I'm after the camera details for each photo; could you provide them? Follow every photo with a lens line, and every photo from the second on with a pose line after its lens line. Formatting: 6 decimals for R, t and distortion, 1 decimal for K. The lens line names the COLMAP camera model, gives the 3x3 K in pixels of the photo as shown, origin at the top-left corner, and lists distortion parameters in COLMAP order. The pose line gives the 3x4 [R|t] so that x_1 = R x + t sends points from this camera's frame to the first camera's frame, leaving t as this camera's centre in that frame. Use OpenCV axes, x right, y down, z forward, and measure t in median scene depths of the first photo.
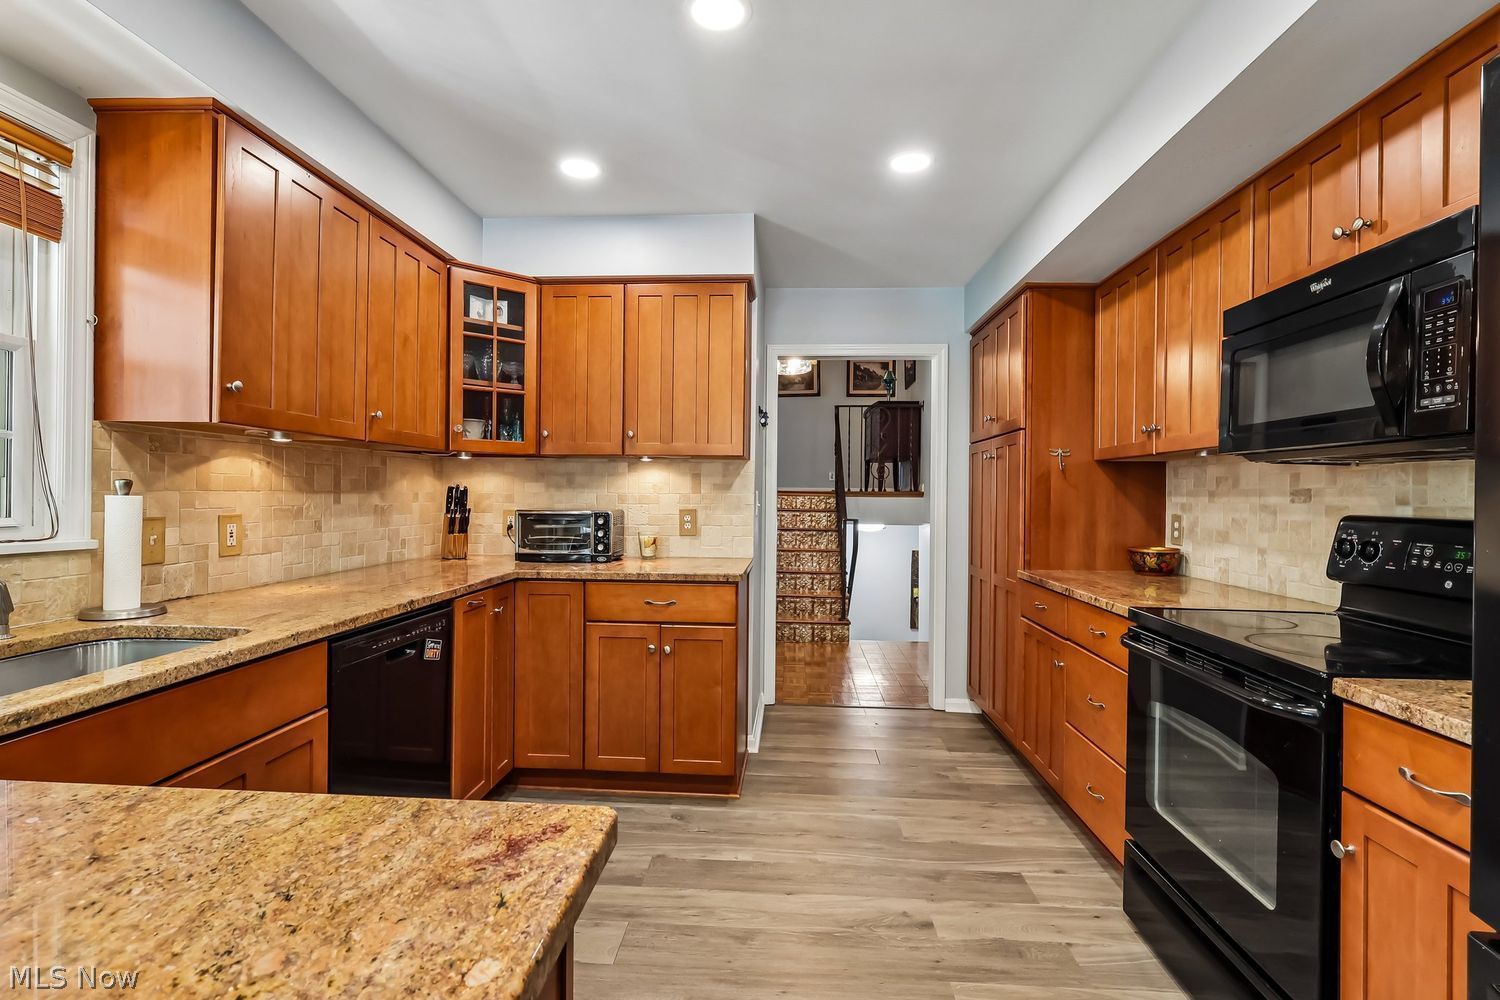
lens RADIAL K [[708.2, 0, 756.0], [0, 708.2, 496.5], [0, 0, 1]] dist [-0.003110, 0.001868]
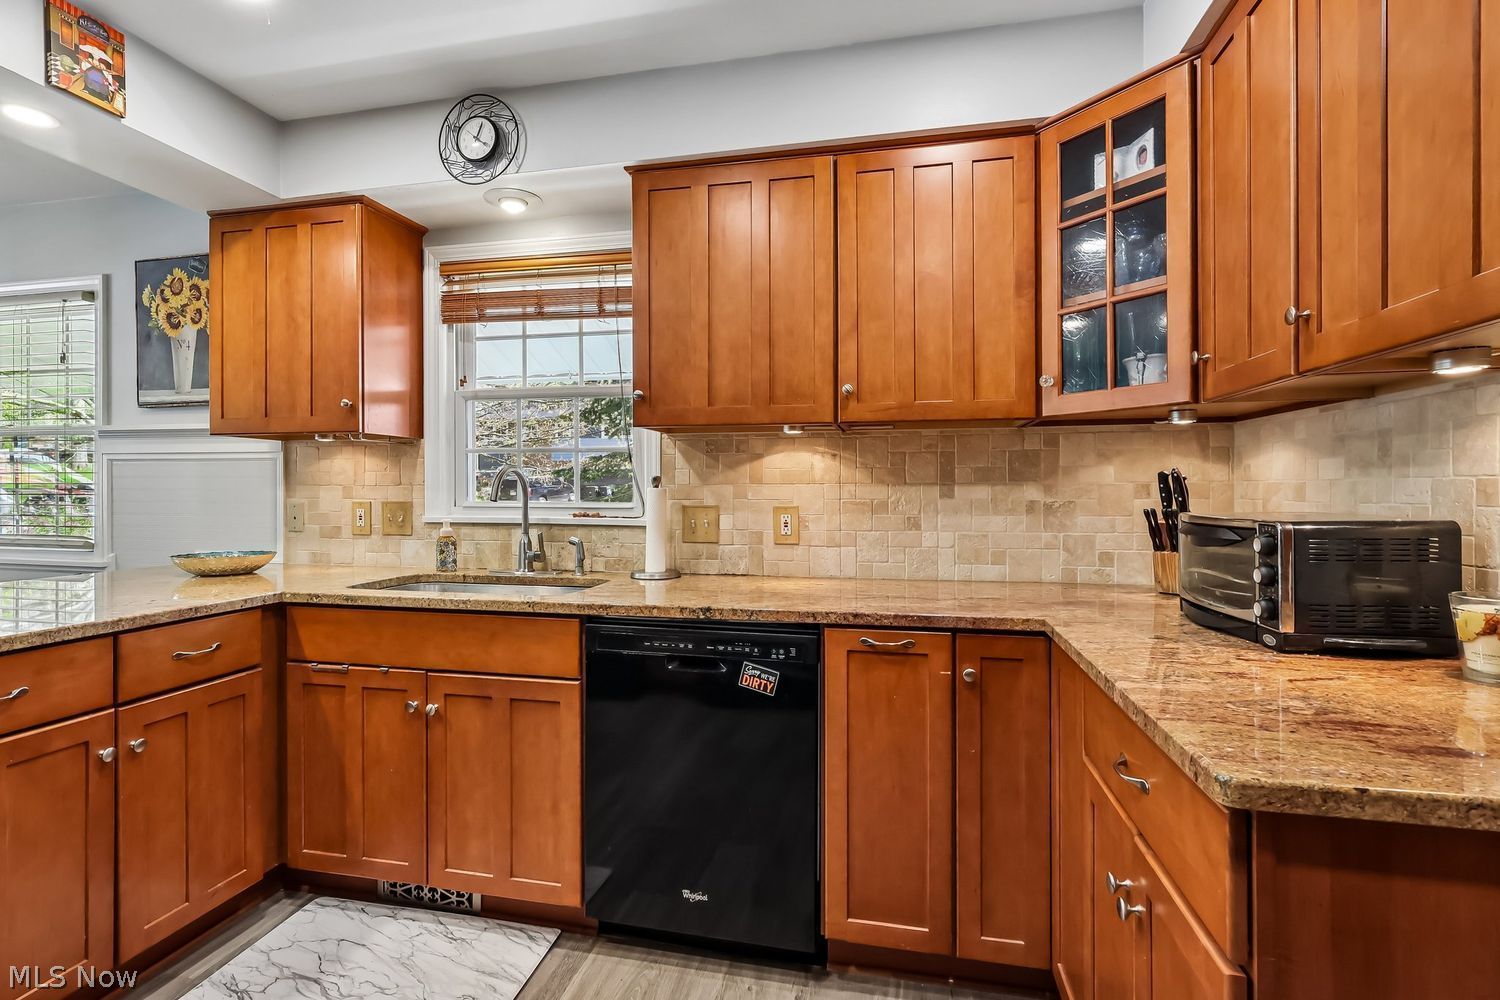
lens RADIAL K [[708.2, 0, 739.4], [0, 708.2, 490.8], [0, 0, 1]] dist [-0.003110, 0.001868]
pose [[-0.163127, -0.007566, -0.986576, 0.249574], [-0.004542, 0.999966, -0.006918, 0.007805], [0.986595, 0.003352, -0.163156, 0.827612]]
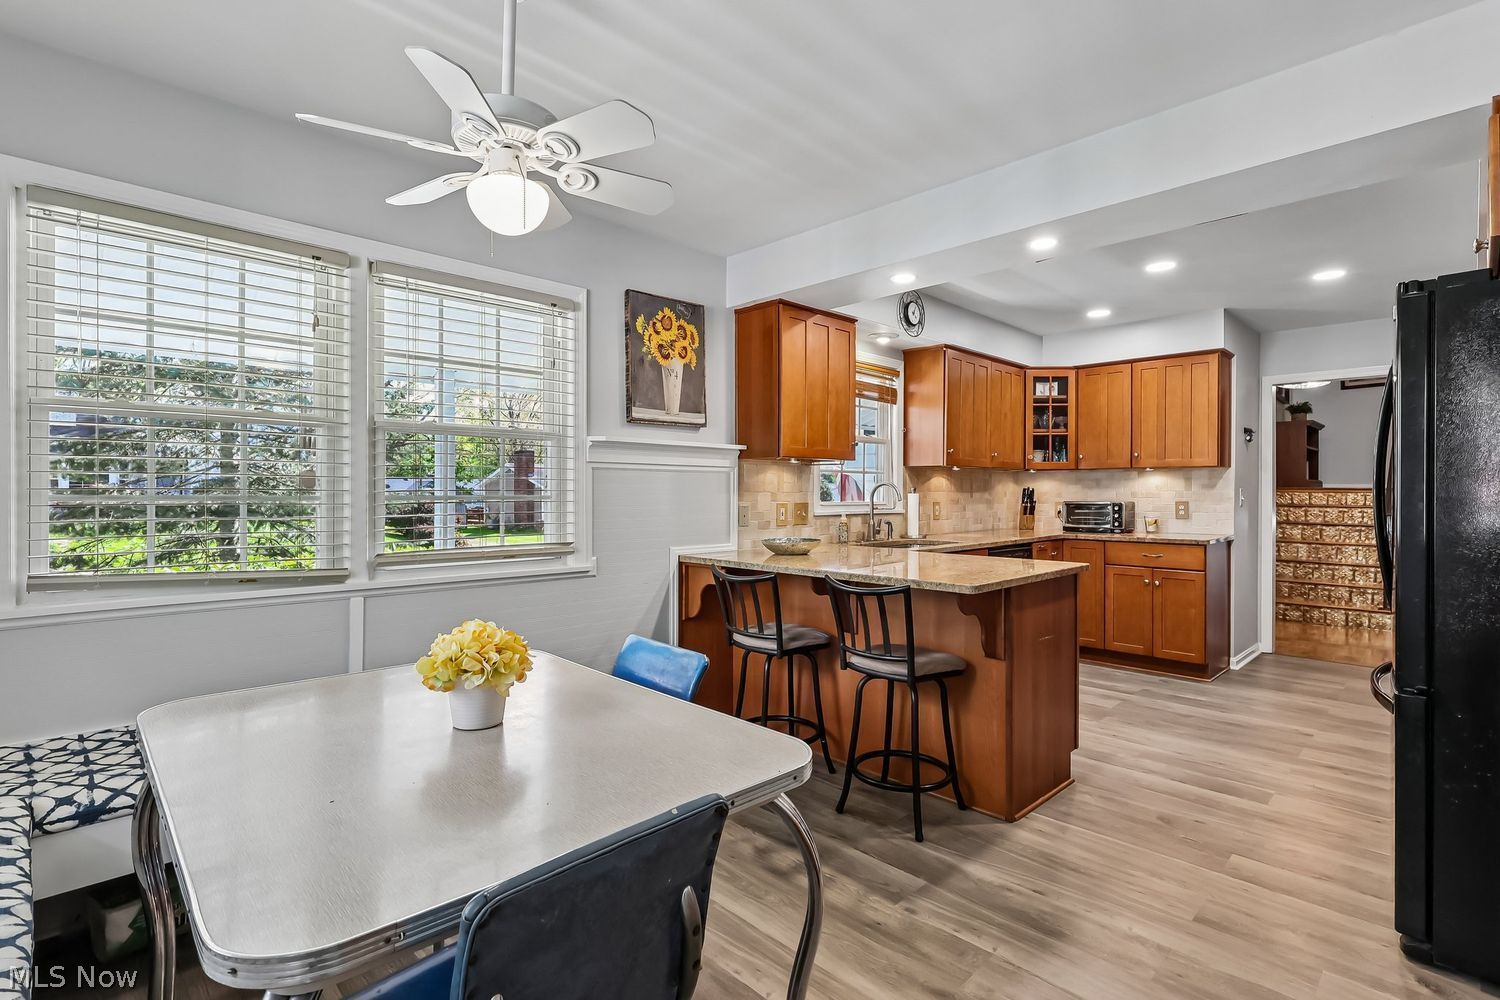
lens RADIAL K [[708.2, 0, 739.8], [0, 708.2, 496.5], [0, 0, 1]] dist [-0.003110, 0.001868]
pose [[0.730234, -0.004374, -0.683183, 0.287899], [0.004358, 0.999989, -0.001744, 0.007052], [0.683183, -0.001704, 0.730245, -0.870284]]
